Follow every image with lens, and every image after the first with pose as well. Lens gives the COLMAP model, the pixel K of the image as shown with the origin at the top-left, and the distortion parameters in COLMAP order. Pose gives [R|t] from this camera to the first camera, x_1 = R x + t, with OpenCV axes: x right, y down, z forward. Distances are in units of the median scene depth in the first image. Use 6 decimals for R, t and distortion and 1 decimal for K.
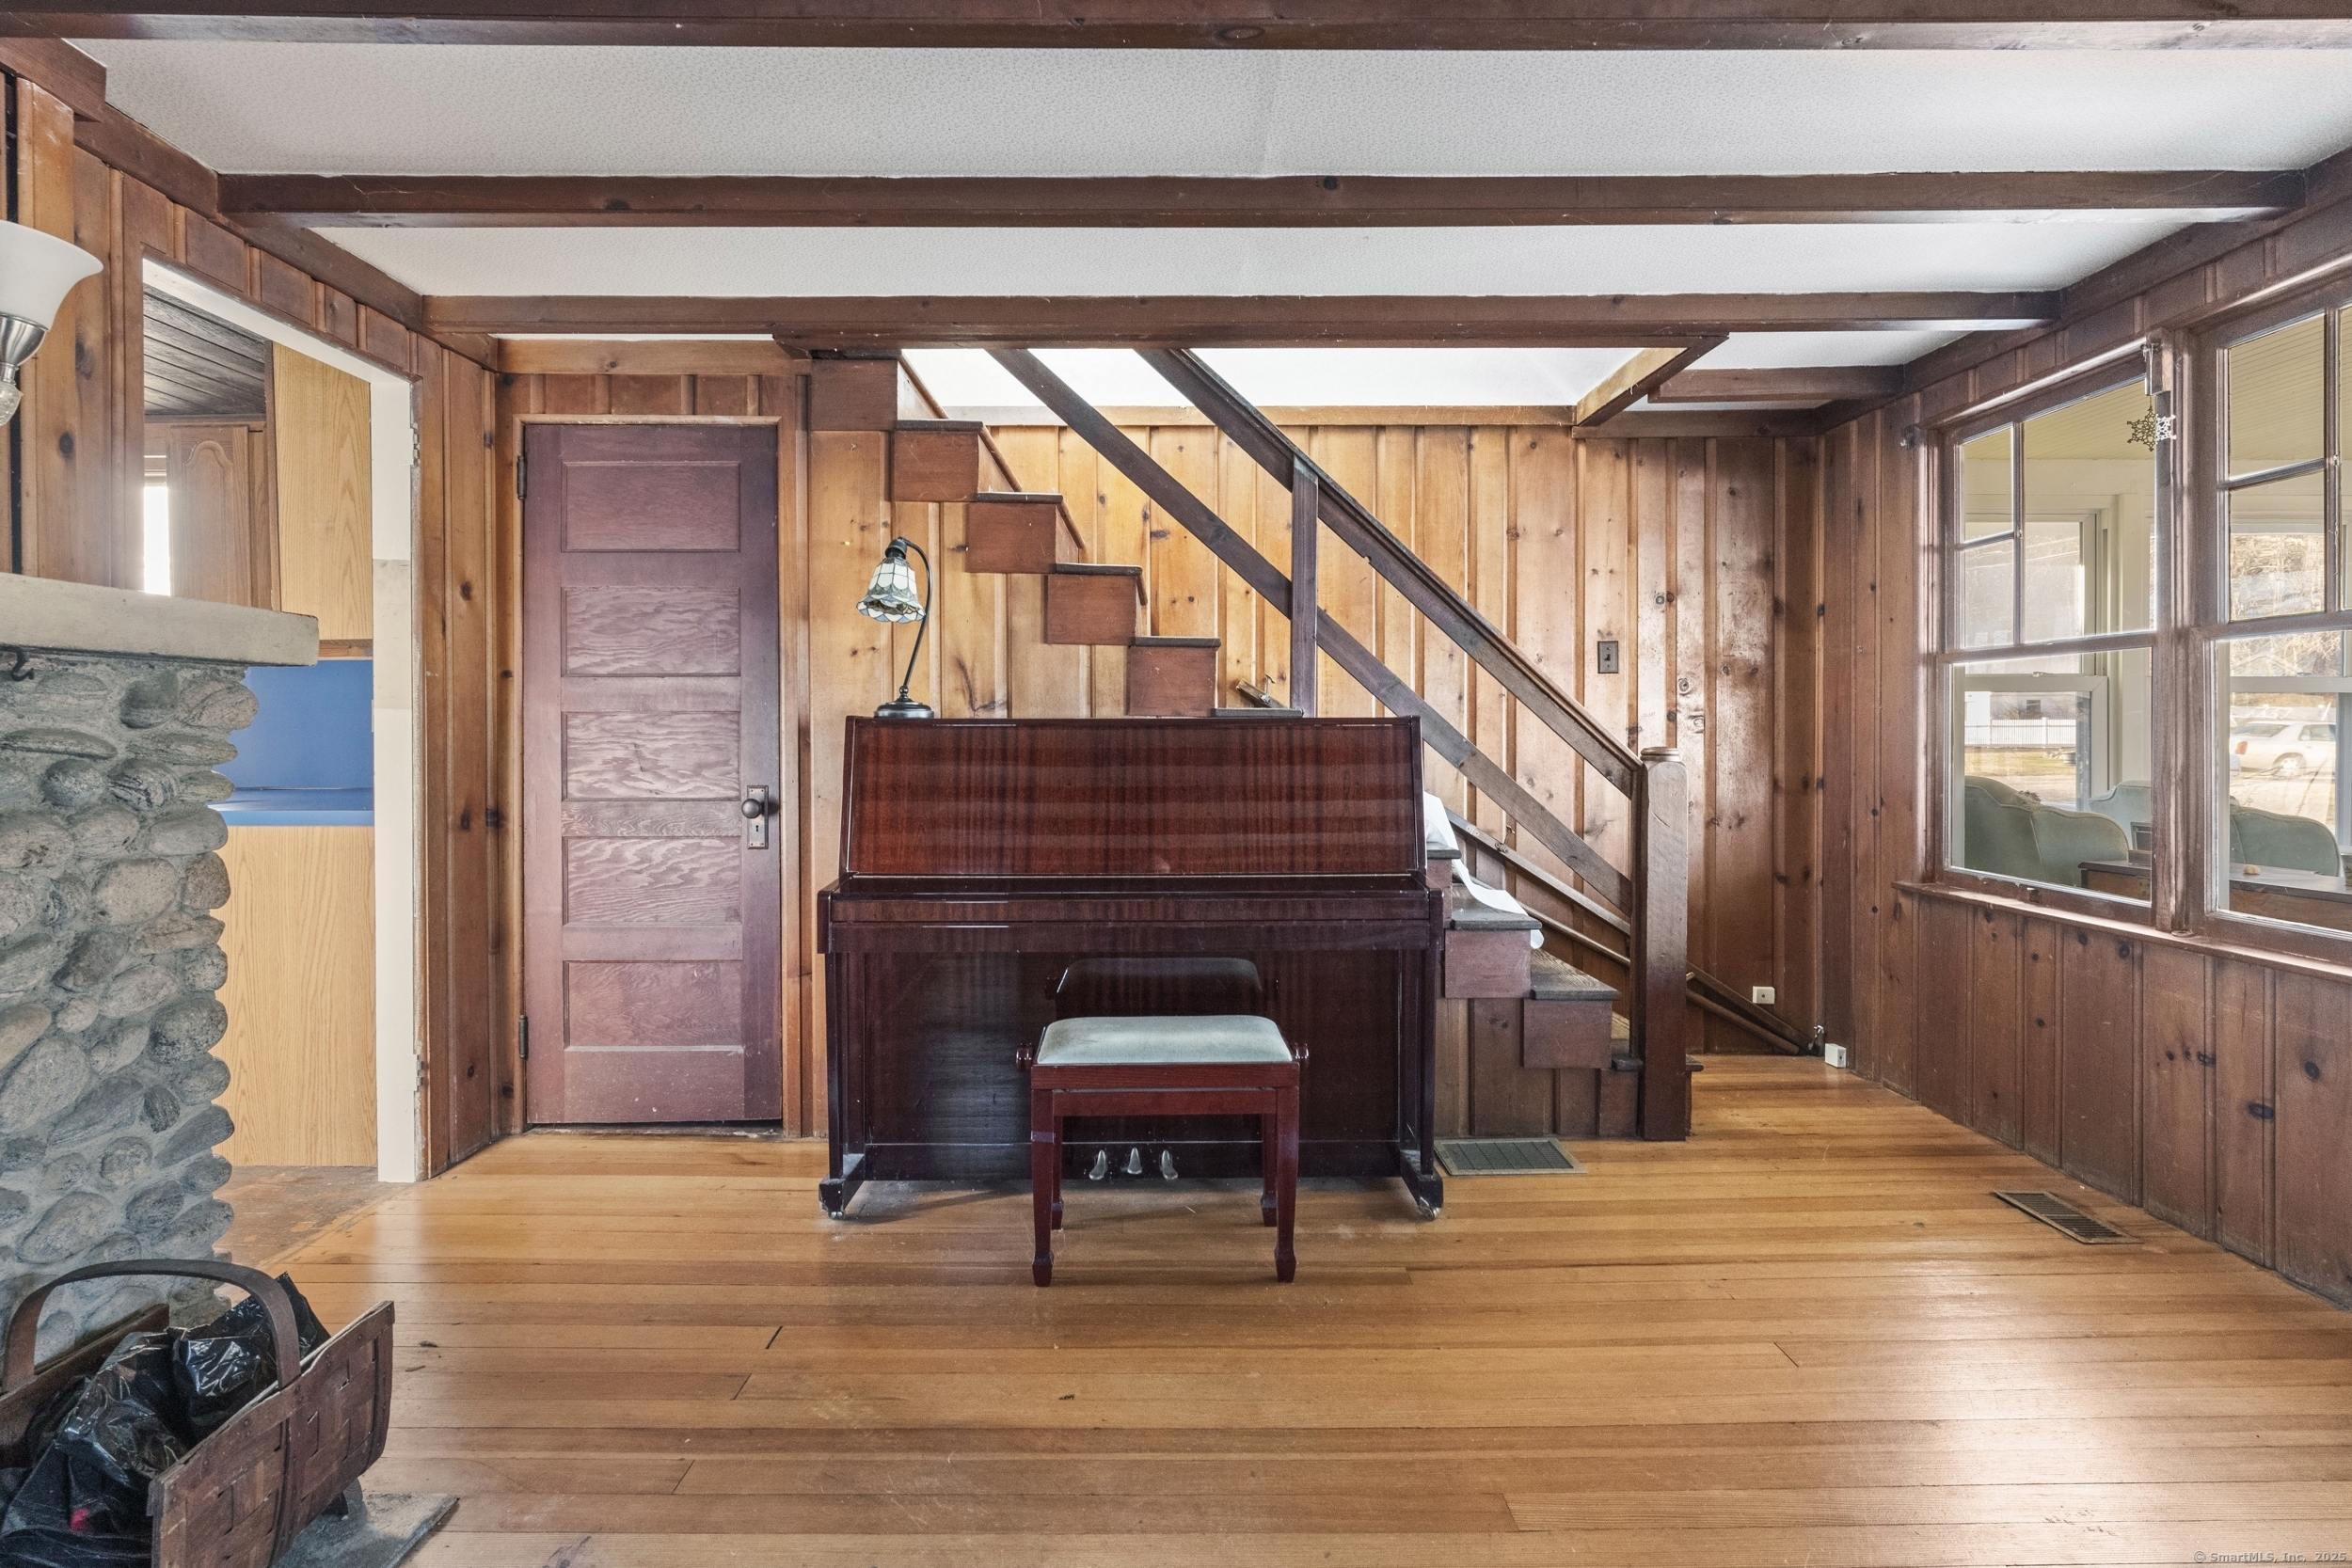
lens RADIAL K [[1155.2, 0, 1175.2], [0, 1155.2, 740.0], [0, 0, 1]] dist [-0.002253, -0.000178]
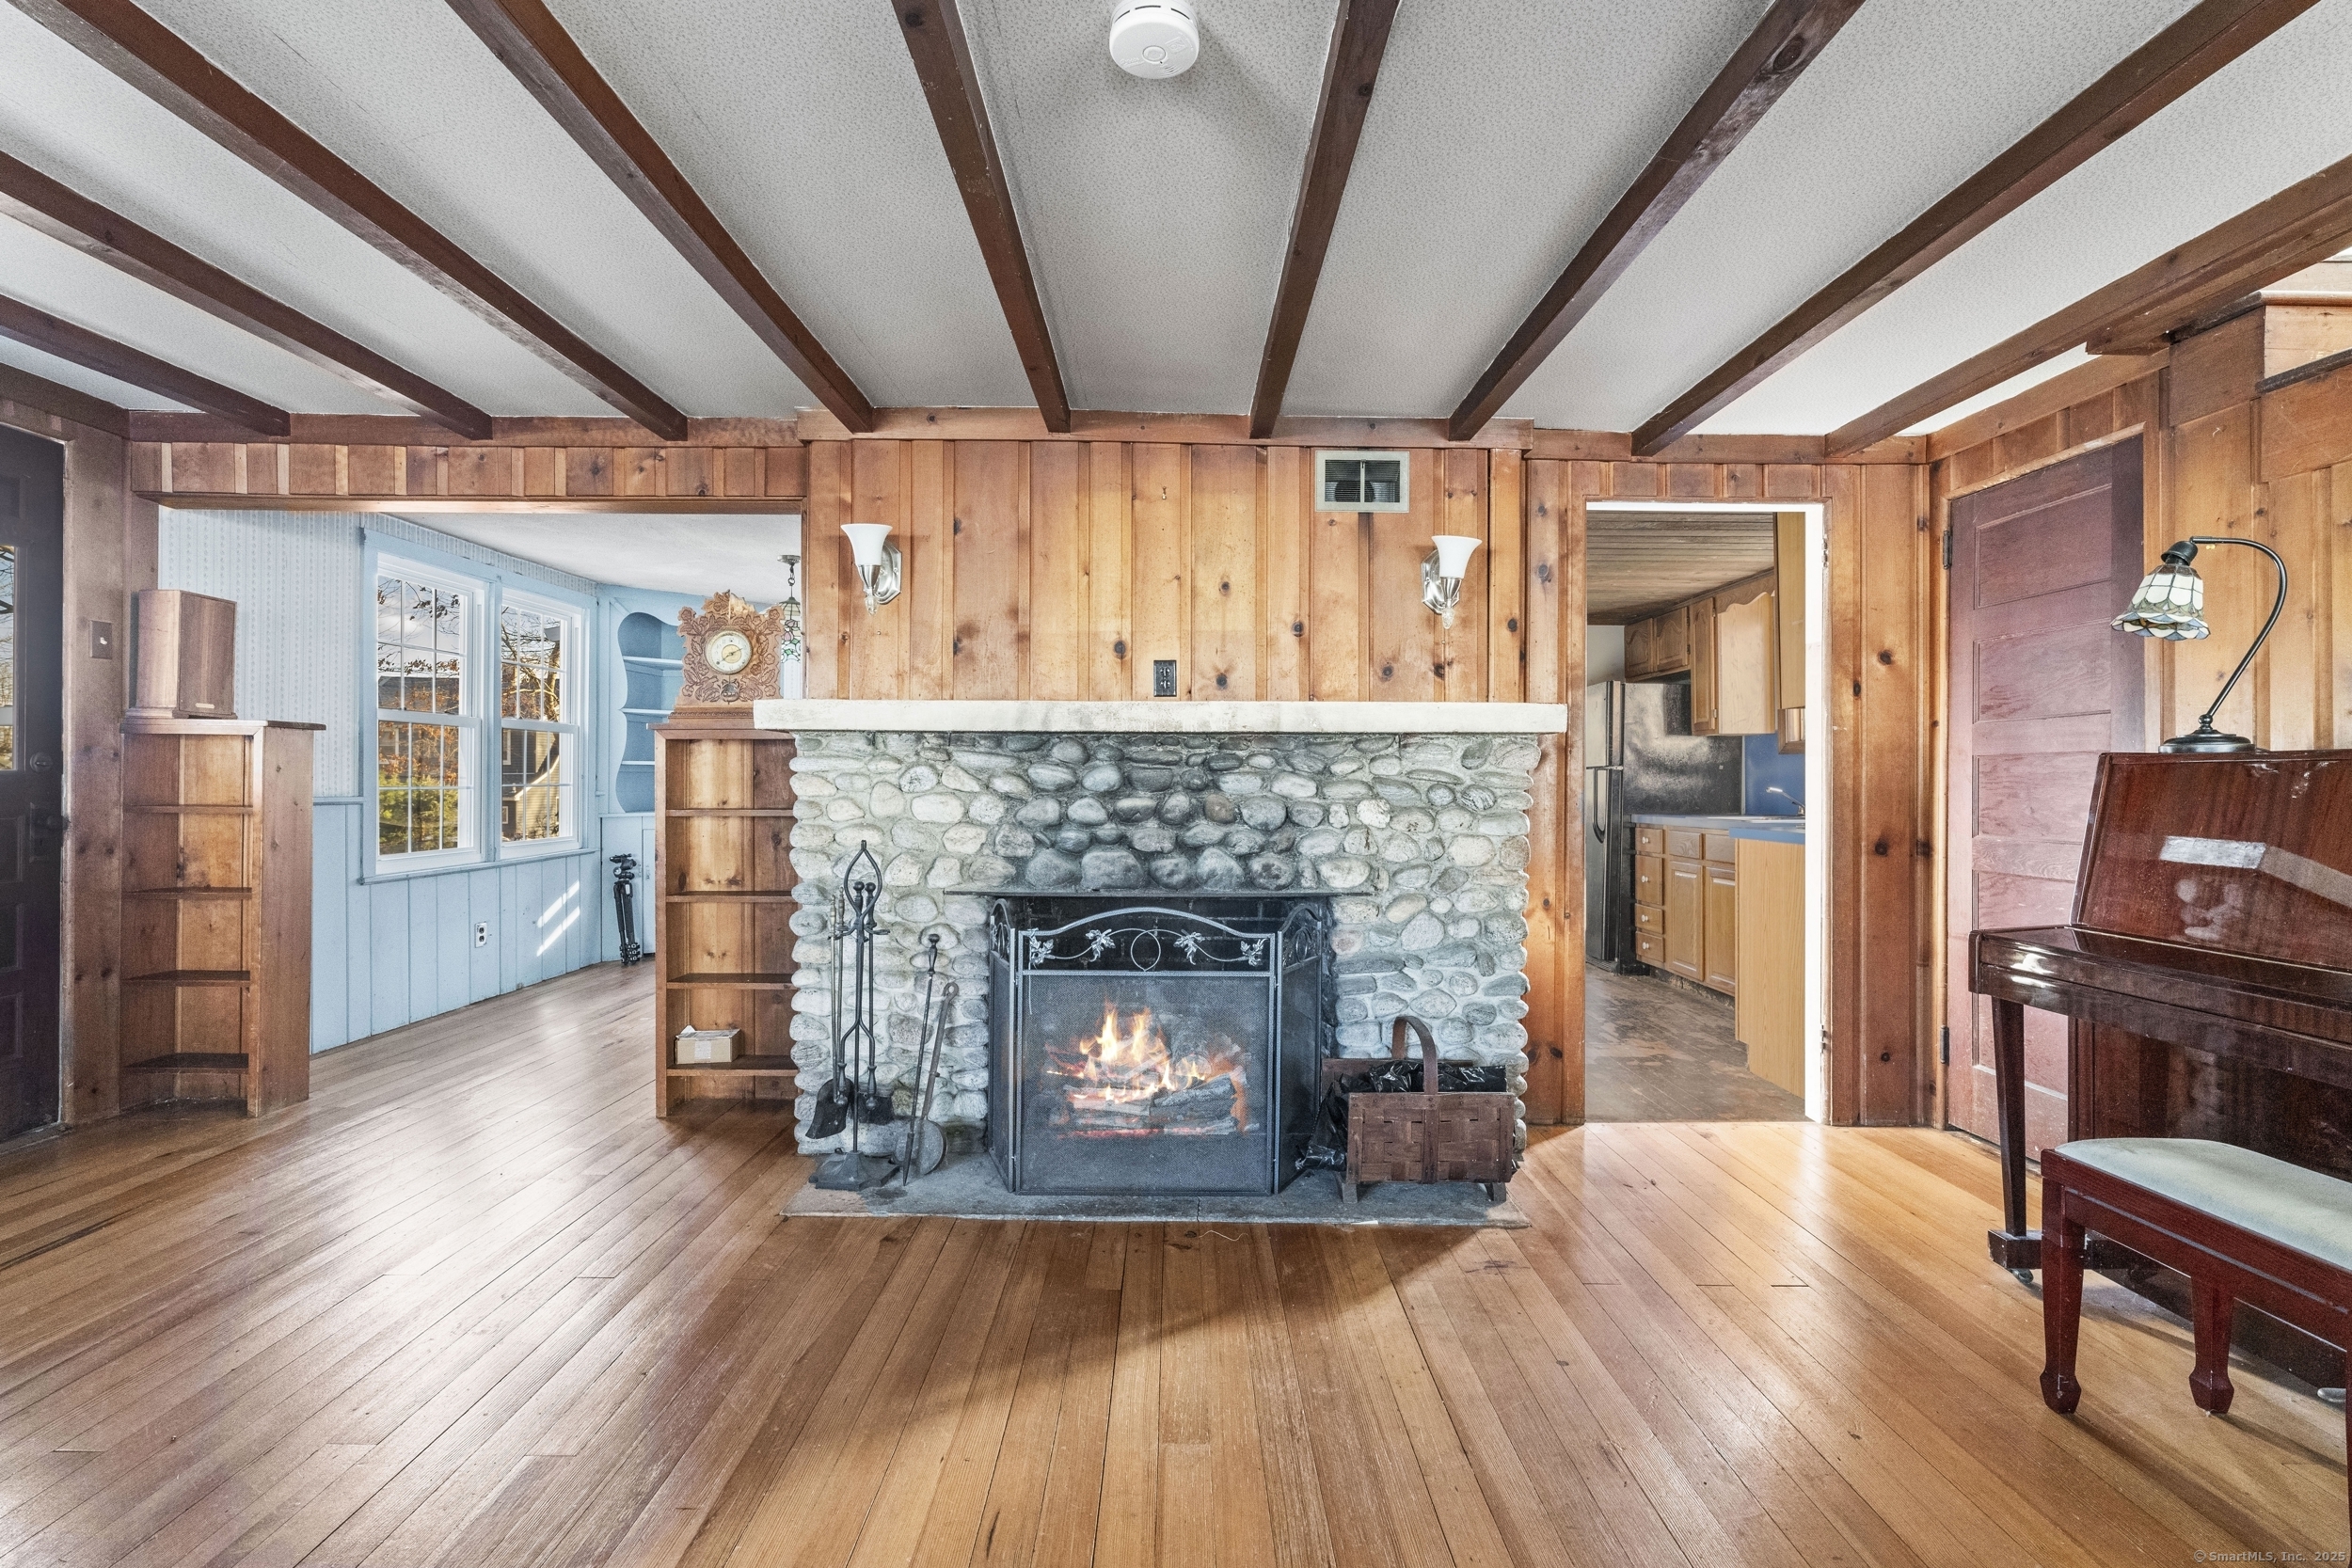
lens RADIAL K [[1116.3, 0, 1179.5], [0, 1116.3, 777.3], [0, 0, 1]] dist [-0.000862, 0.000089]
pose [[0.001447, -0.003230, -0.999994, 0.524848], [-0.011125, 0.999933, -0.003246, 0.008052], [0.999937, 0.011130, 0.001411, 0.248572]]
